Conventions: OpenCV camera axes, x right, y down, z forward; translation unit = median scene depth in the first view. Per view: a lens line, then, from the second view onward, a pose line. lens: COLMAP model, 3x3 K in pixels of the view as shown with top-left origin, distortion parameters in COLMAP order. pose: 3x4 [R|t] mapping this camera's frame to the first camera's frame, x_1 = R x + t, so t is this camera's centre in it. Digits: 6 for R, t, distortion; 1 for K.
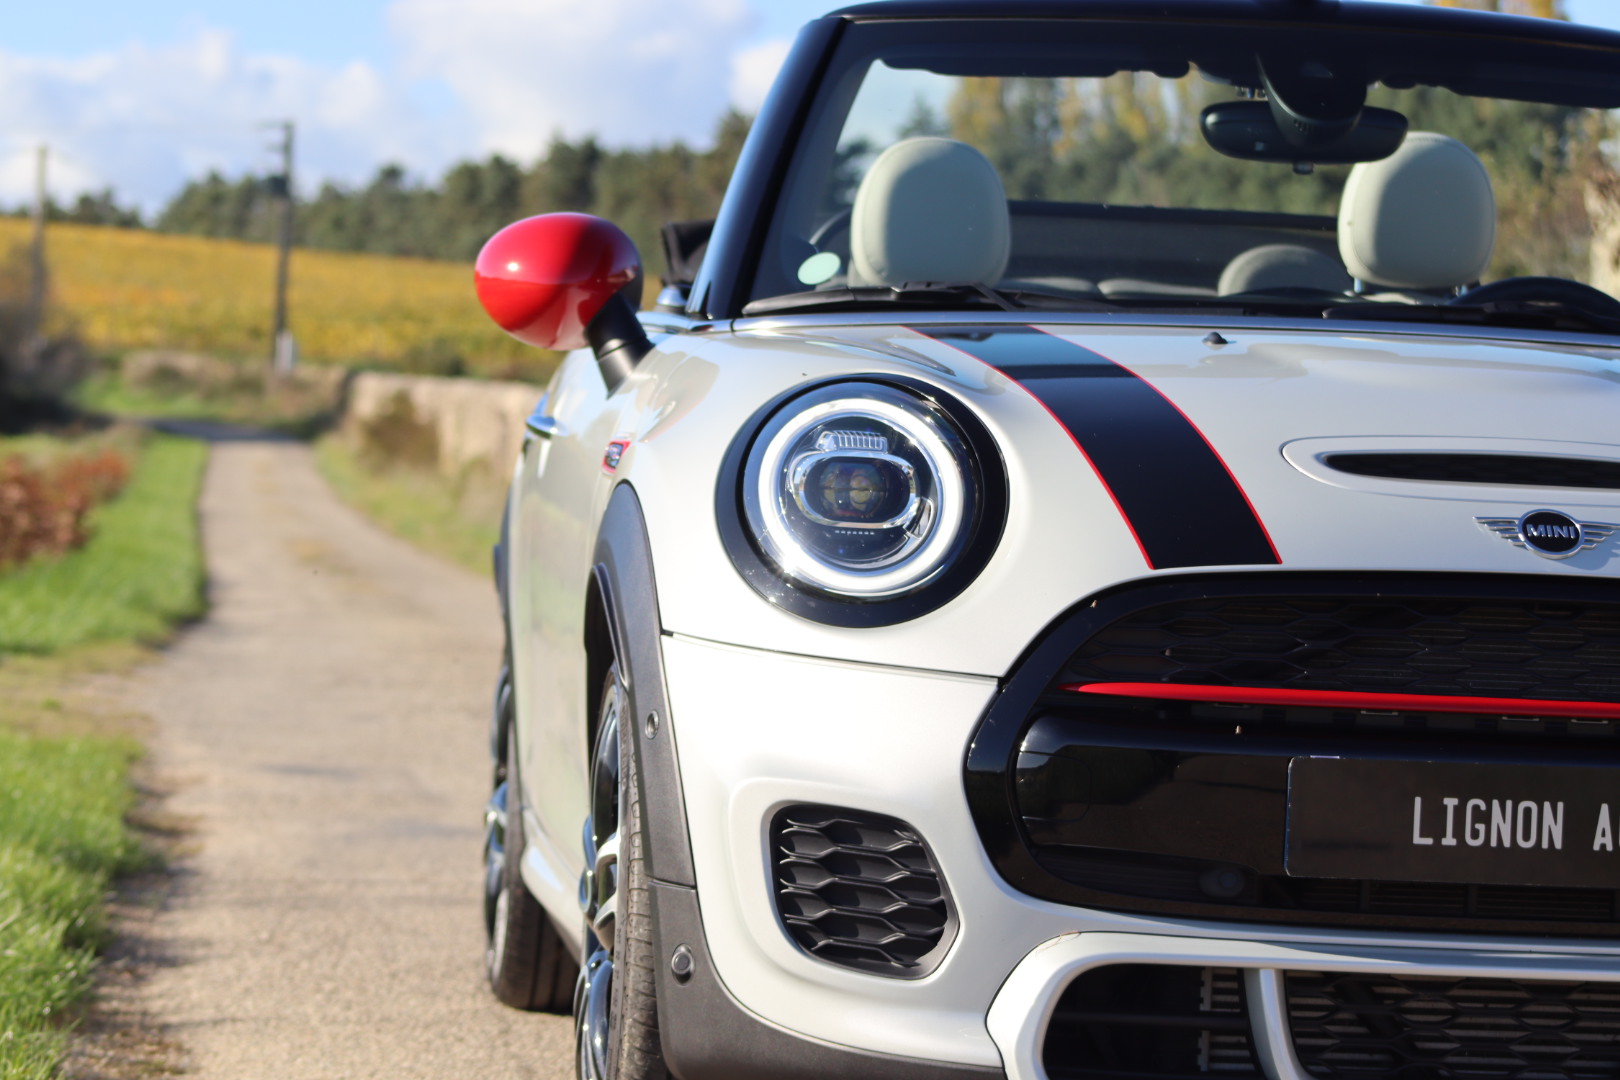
lens RADIAL K [[5843.2, 0, 810.0], [0, 5843.2, 540.0], [0, 0, 1]] dist [-0.039740, 0.120788]
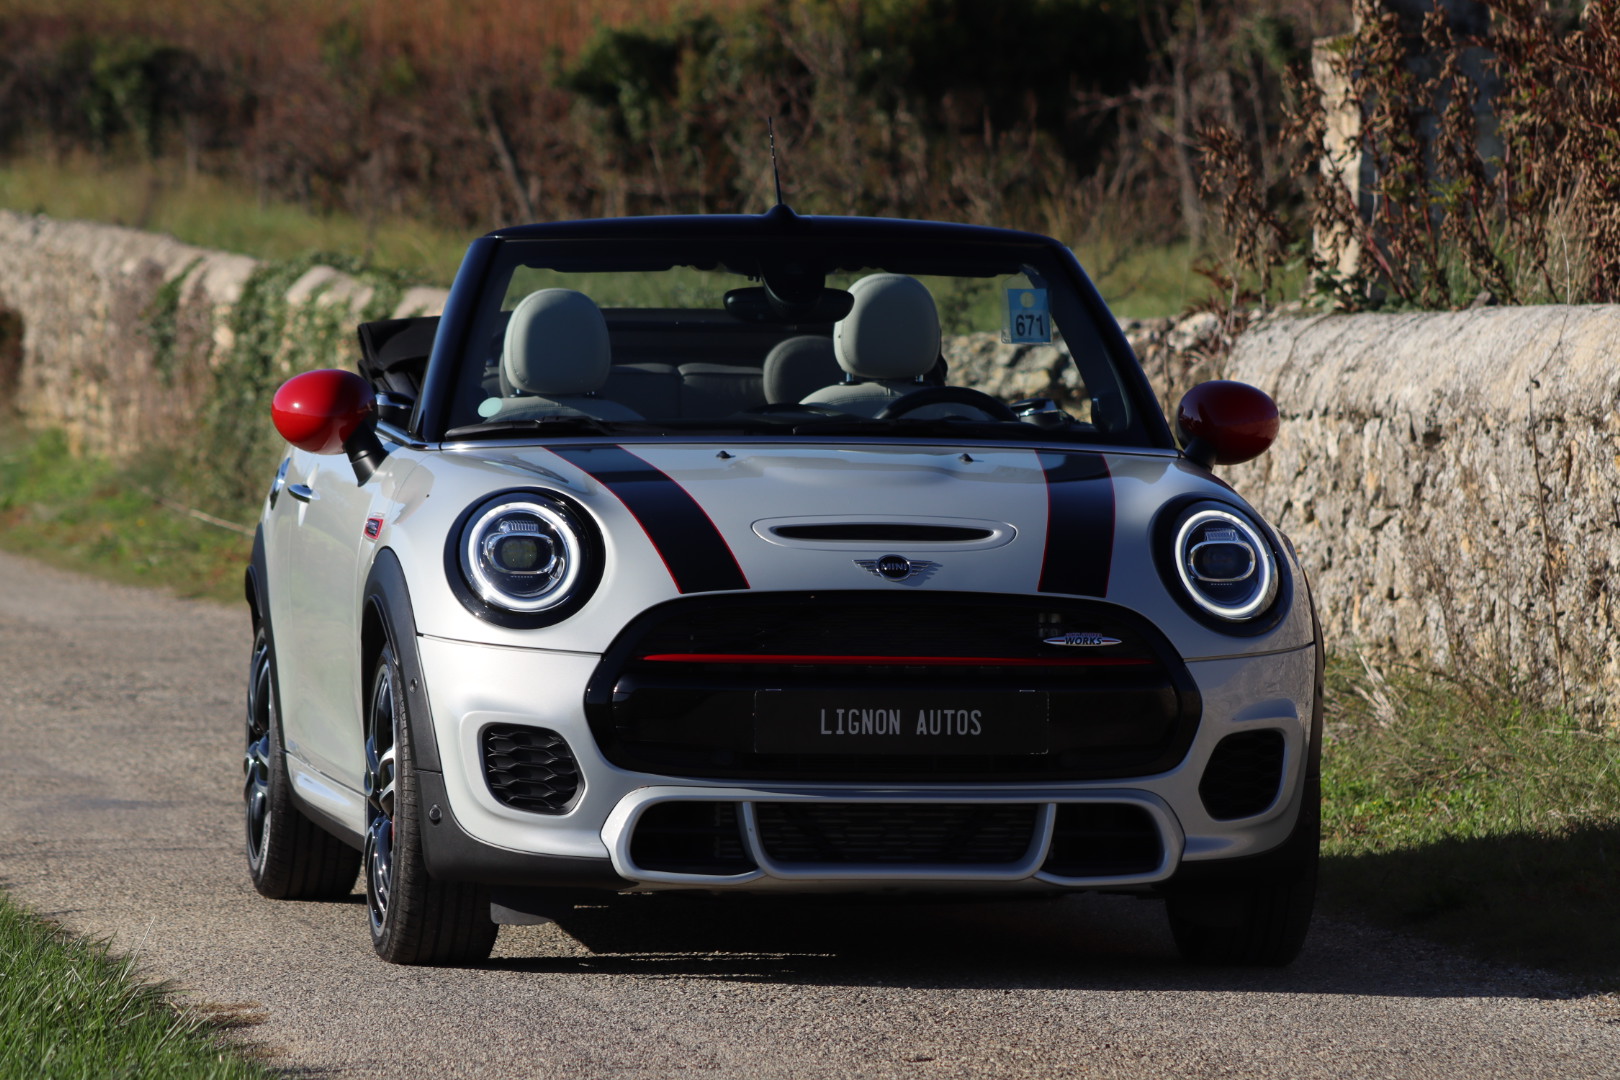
lens RADIAL K [[10827.4, 0, 787.2], [0, 10827.4, 584.2], [0, 0, 1]] dist [1.228626, 7.021401]
pose [[0.998684, -0.030803, 0.041013, -0.045307], [0.030017, 0.999356, 0.019643, -0.058725], [-0.041592, -0.018386, 0.998966, -2.229539]]
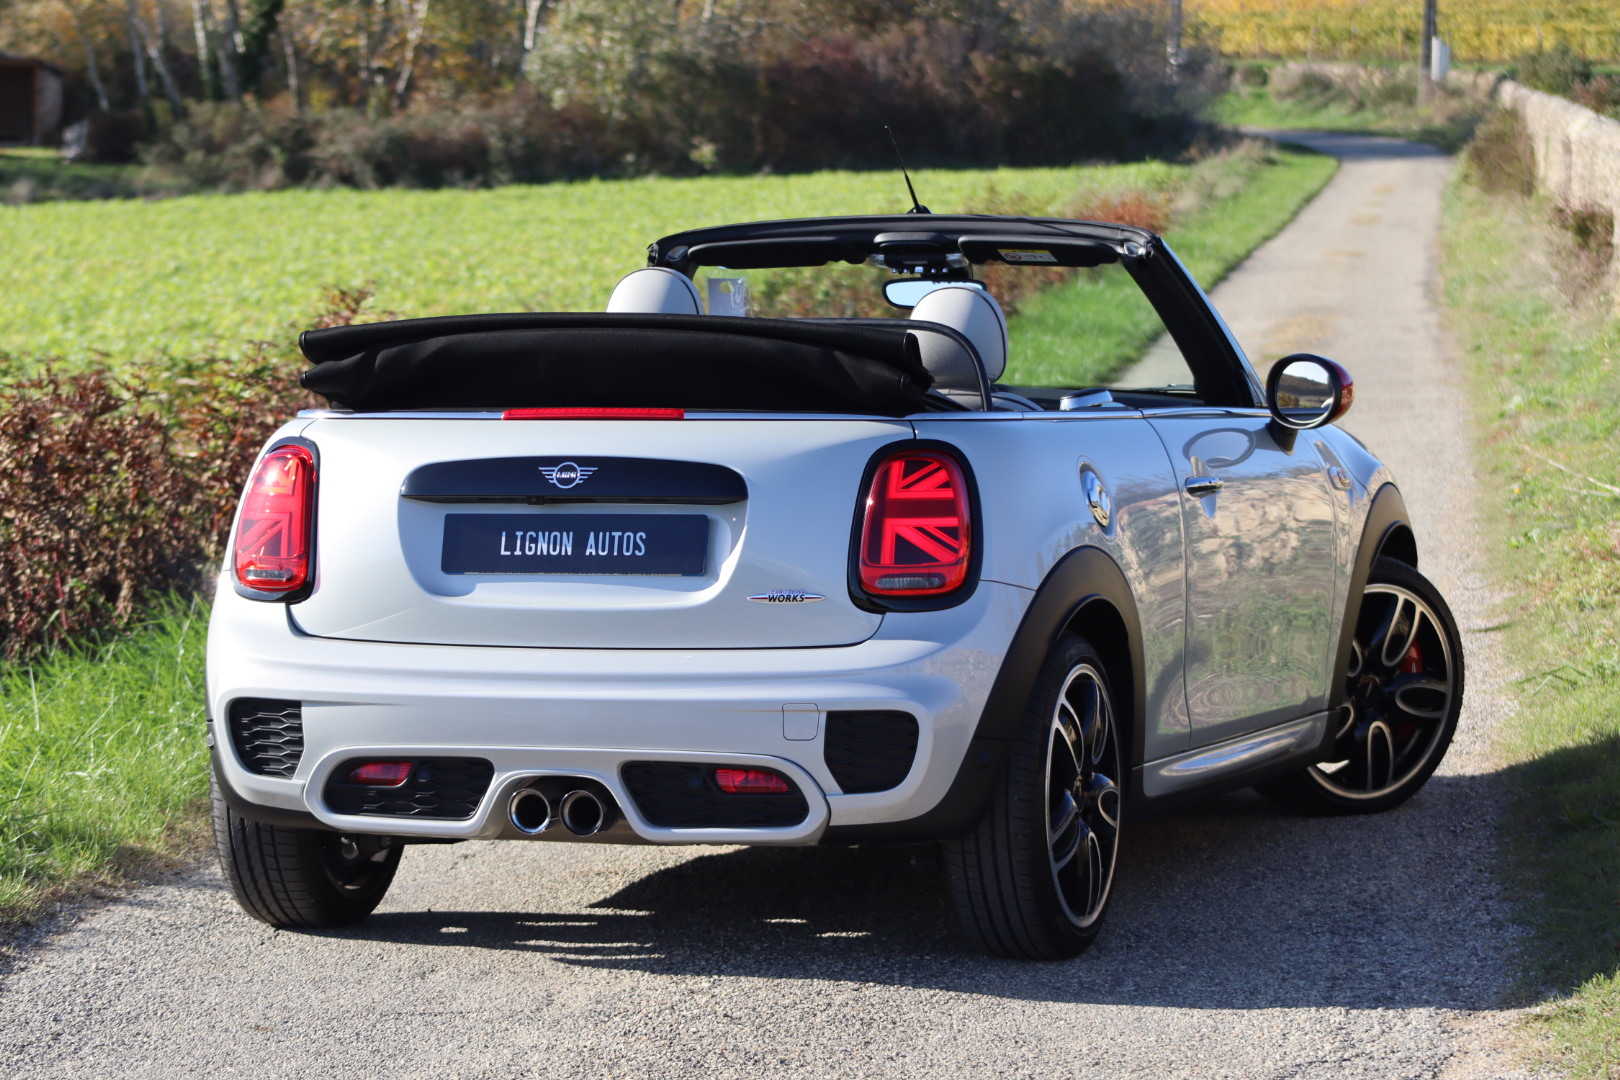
lens RADIAL K [[5829.8, 0, 810.0], [0, 5829.8, 540.0], [0, 0, 1]] dist [-0.056190, 0.399511]
pose [[0.978238, -0.019749, -0.206544, 0.141759], [0.030376, 0.998366, 0.048410, -0.122682], [0.205251, -0.053631, 0.977239, 2.488787]]
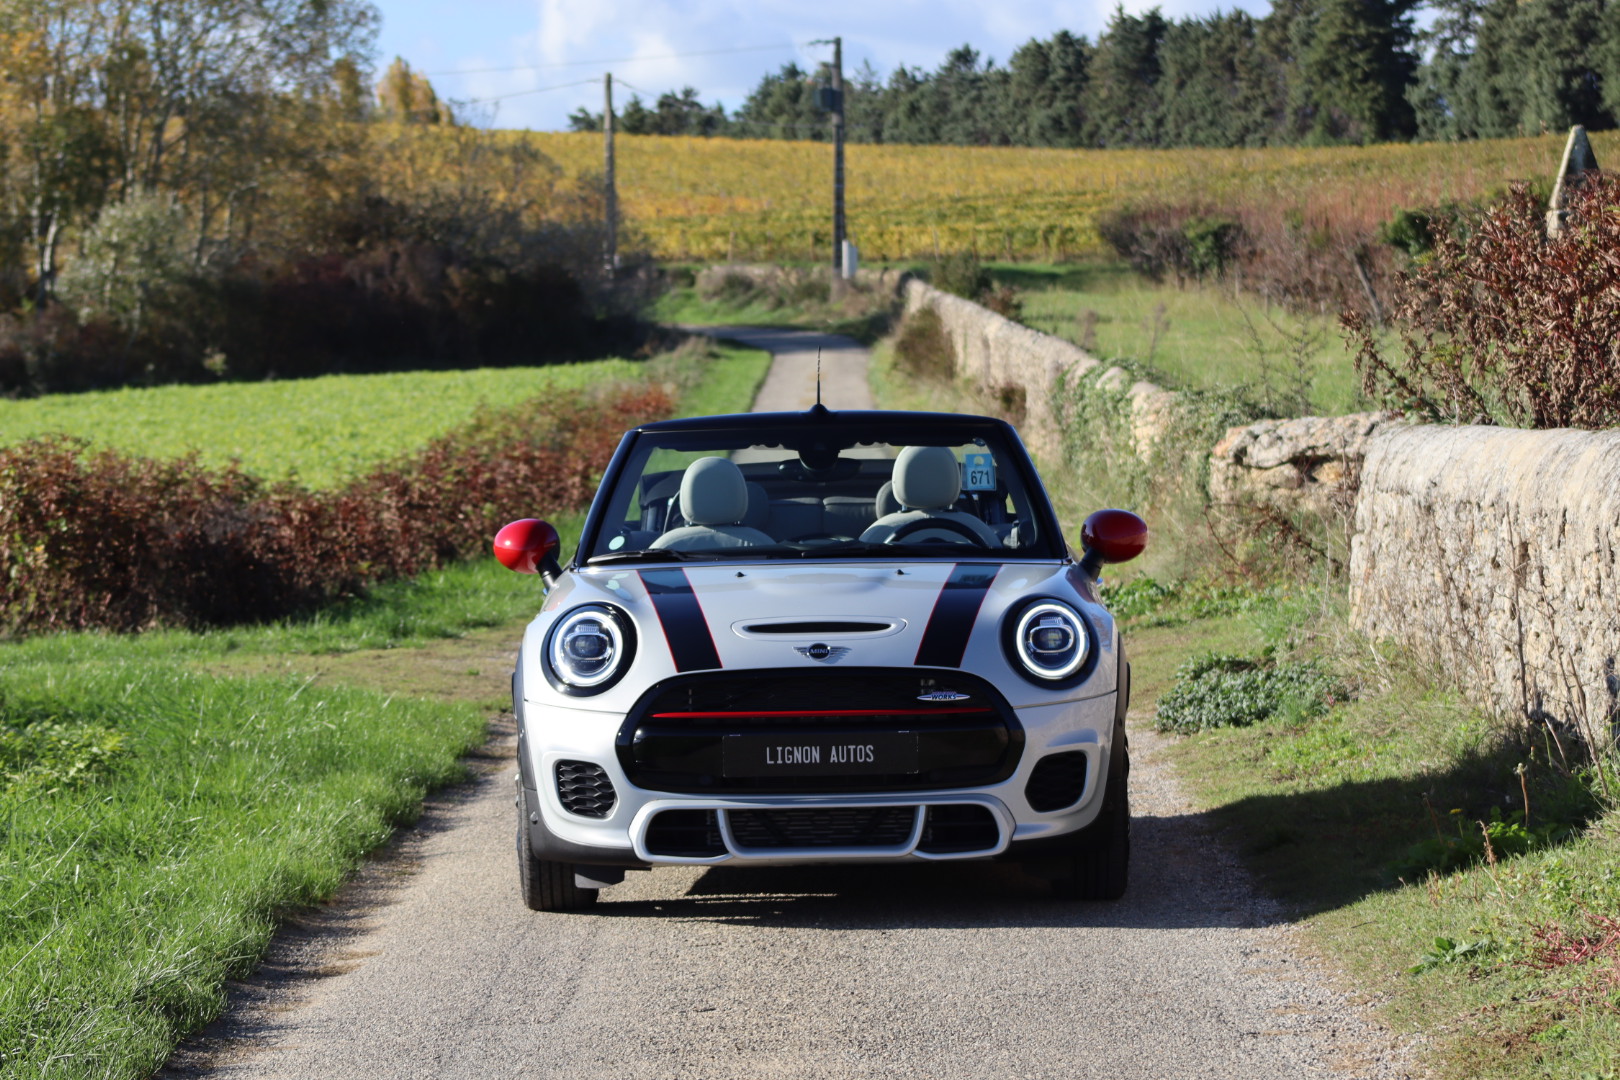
lens RADIAL K [[5775.1, 0, 810.0], [0, 5775.1, 540.0], [0, 0, 1]] dist [0.043500, -2.131837]
pose [[0.992960, -0.056820, -0.103934, 0.377210], [0.059205, 0.998045, 0.020003, -0.101154], [0.102594, -0.026016, 0.994383, -1.626236]]
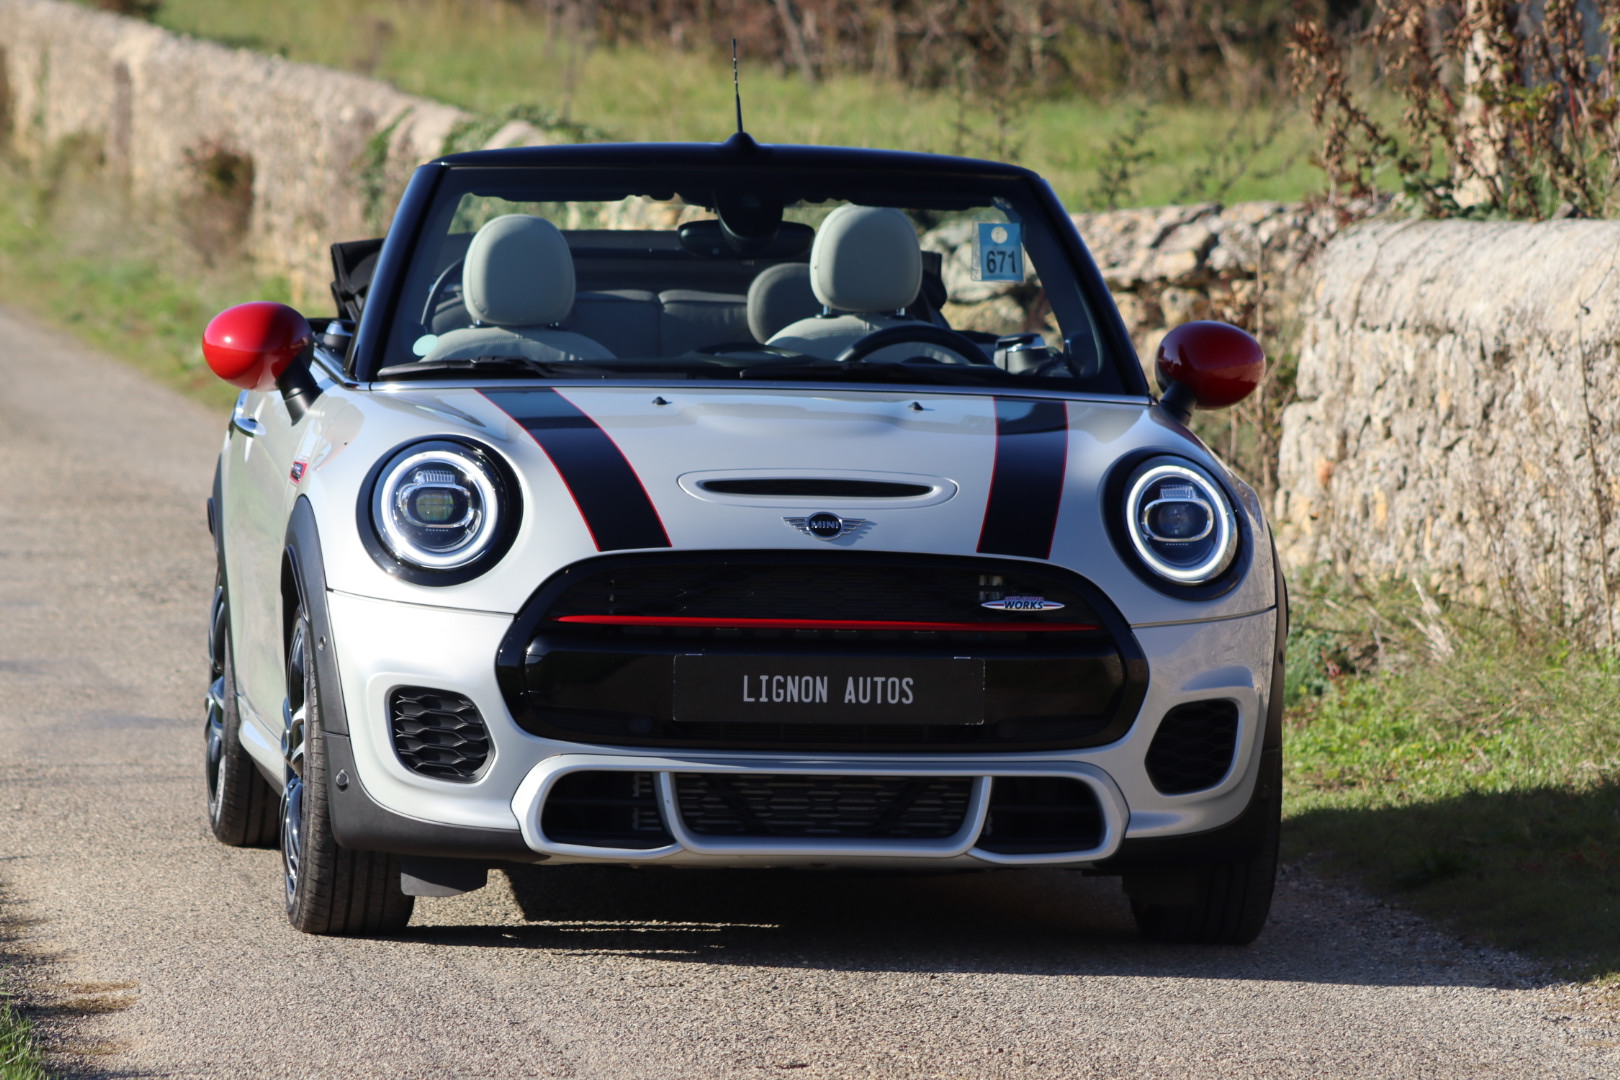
lens RADIAL K [[10827.4, 0, 787.2], [0, 10827.4, 584.2], [0, 0, 1]] dist [1.228626, 7.021401]
pose [[0.999725, -0.021337, 0.009746, 0.074535], [0.020978, 0.999148, 0.035534, -0.090871], [-0.010496, -0.035320, 0.999321, -2.071063]]
